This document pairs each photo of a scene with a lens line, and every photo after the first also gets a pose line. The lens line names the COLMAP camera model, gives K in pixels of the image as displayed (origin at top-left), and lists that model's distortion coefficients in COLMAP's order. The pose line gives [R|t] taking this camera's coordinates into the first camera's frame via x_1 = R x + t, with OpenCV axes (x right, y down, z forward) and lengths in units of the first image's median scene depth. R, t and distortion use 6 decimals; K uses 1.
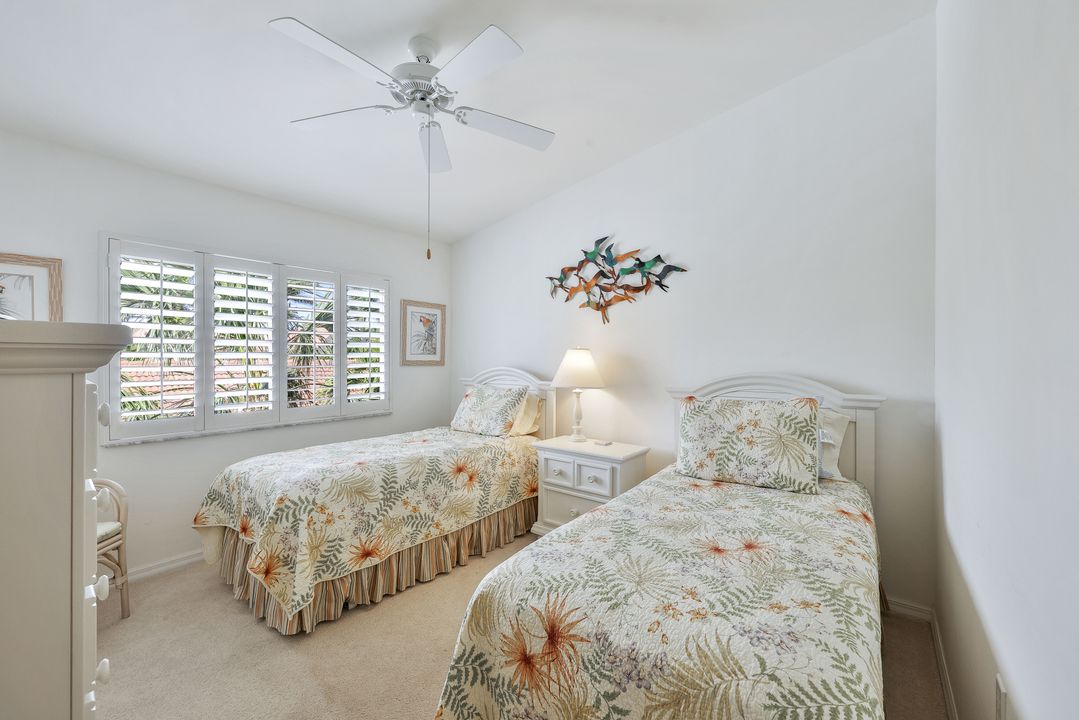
lens RADIAL K [[448.9, 0, 540.7], [0, 448.9, 355.8], [0, 0, 1]] dist [0.004033, 0.000357]
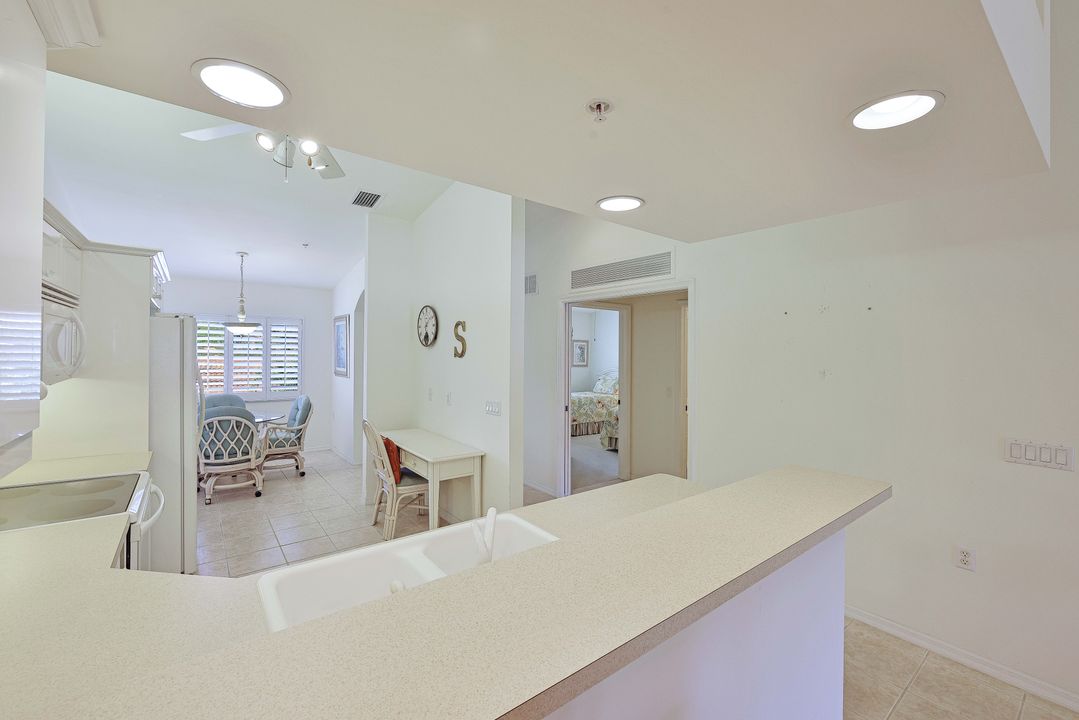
lens RADIAL K [[448.9, 0, 534.4], [0, 448.9, 351.9], [0, 0, 1]] dist [0.004033, 0.000357]
pose [[0.966135, 0.003579, -0.258012, 0.160671], [-0.005046, 0.999975, -0.005023, -0.061089], [0.257987, 0.006155, 0.966129, -1.858956]]
